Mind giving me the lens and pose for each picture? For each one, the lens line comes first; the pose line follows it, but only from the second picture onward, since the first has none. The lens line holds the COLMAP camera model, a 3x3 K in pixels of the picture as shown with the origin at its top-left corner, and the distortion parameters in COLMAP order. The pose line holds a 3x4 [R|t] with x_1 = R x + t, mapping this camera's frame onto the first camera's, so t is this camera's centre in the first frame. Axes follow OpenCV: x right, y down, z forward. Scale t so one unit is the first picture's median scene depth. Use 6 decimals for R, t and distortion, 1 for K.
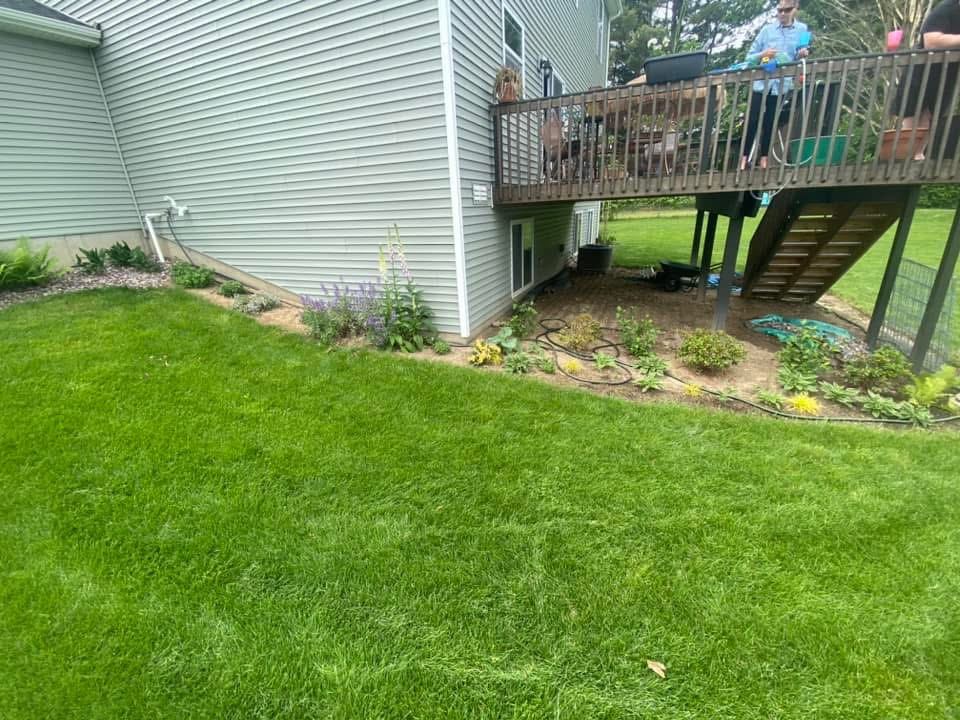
lens RADIAL K [[391.3, 0, 480.6], [0, 391.3, 361.2], [0, 0, 1]] dist [0.024955, -0.018511]
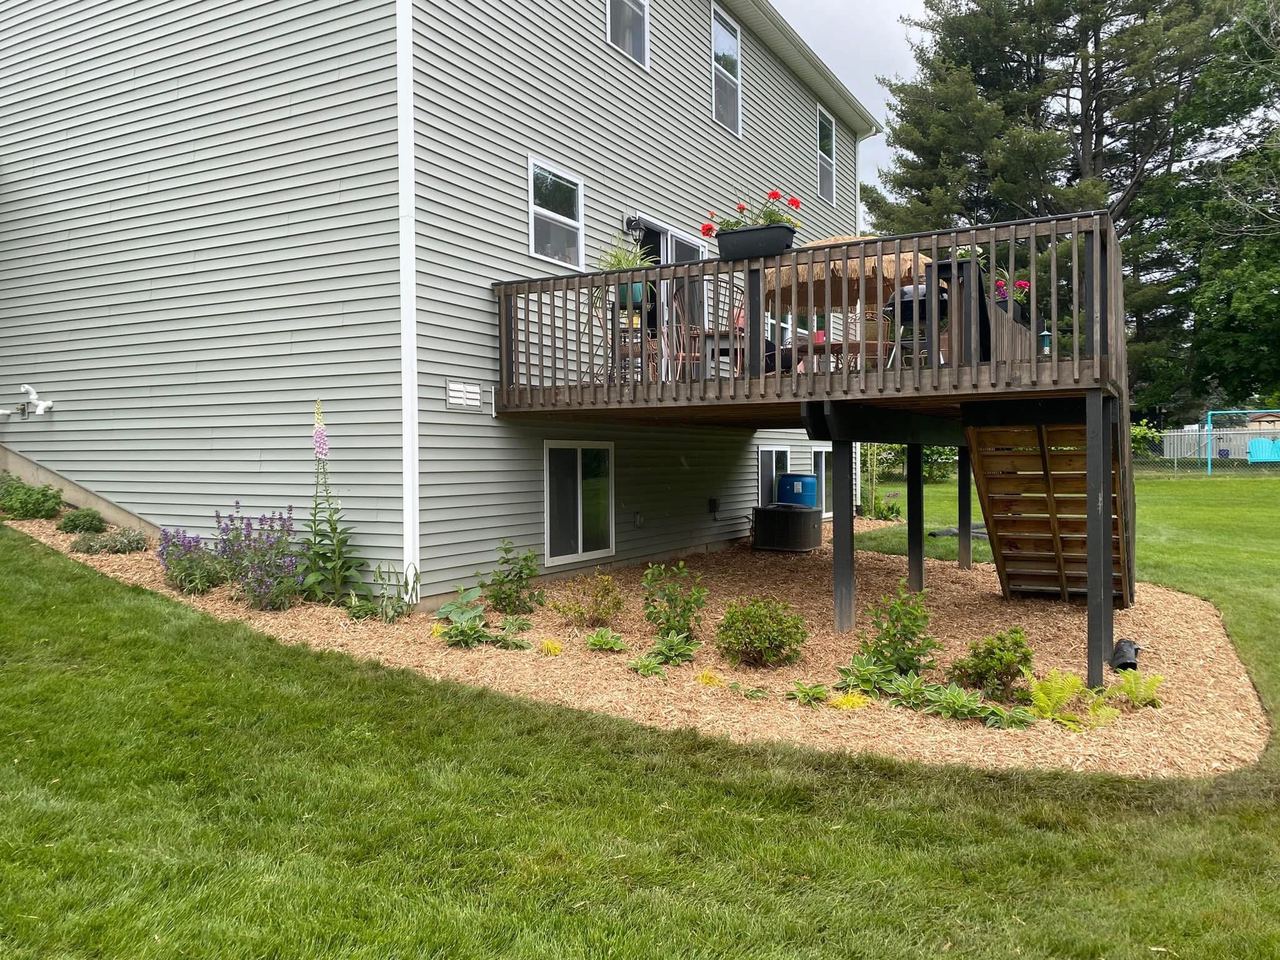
lens RADIAL K [[957.3, 0, 640.7], [0, 957.3, 458.7], [0, 0, 1]] dist [0.093002, -0.001357]
pose [[0.992418, 0.038830, -0.116612, 0.452213], [-0.077712, 0.933298, -0.350593, 0.210862], [0.095221, 0.356997, 0.929239, -0.426816]]
